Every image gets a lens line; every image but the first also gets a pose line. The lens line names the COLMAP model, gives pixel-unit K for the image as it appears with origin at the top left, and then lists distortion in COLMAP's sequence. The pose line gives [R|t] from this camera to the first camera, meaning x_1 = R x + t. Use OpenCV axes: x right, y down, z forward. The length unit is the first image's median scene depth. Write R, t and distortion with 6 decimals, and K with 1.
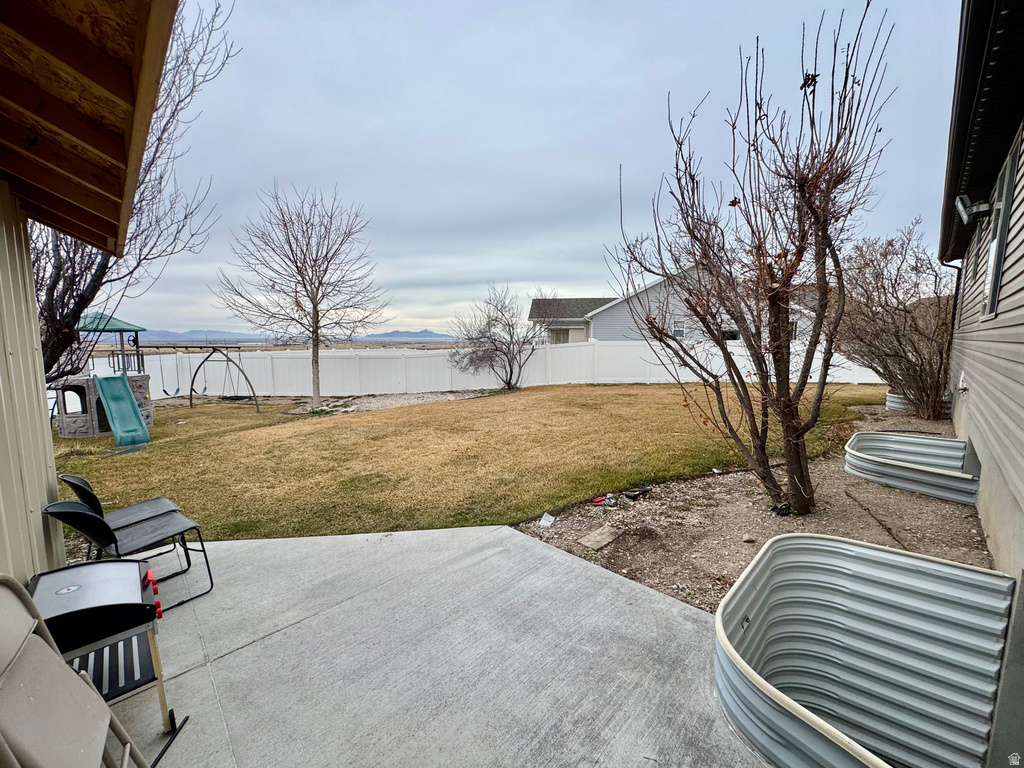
lens RADIAL K [[407.5, 0, 512.0], [0, 407.5, 384.0], [0, 0, 1]] dist [-0.002073, -0.000066]
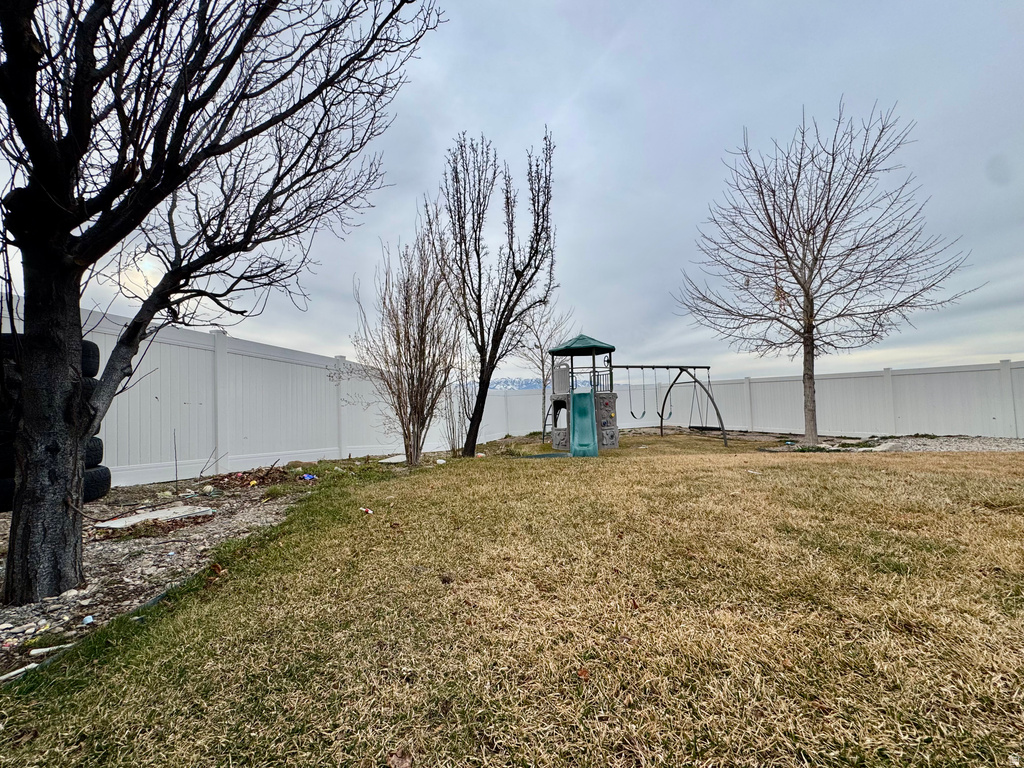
lens RADIAL K [[407.5, 0, 512.0], [0, 407.5, 384.0], [0, 0, 1]] dist [-0.002073, -0.000066]
pose [[0.456209, -0.052646, -0.888314, -0.123690], [-0.063809, 0.993743, -0.091664, 0.050442], [0.887582, 0.098501, 0.449995, 0.293825]]
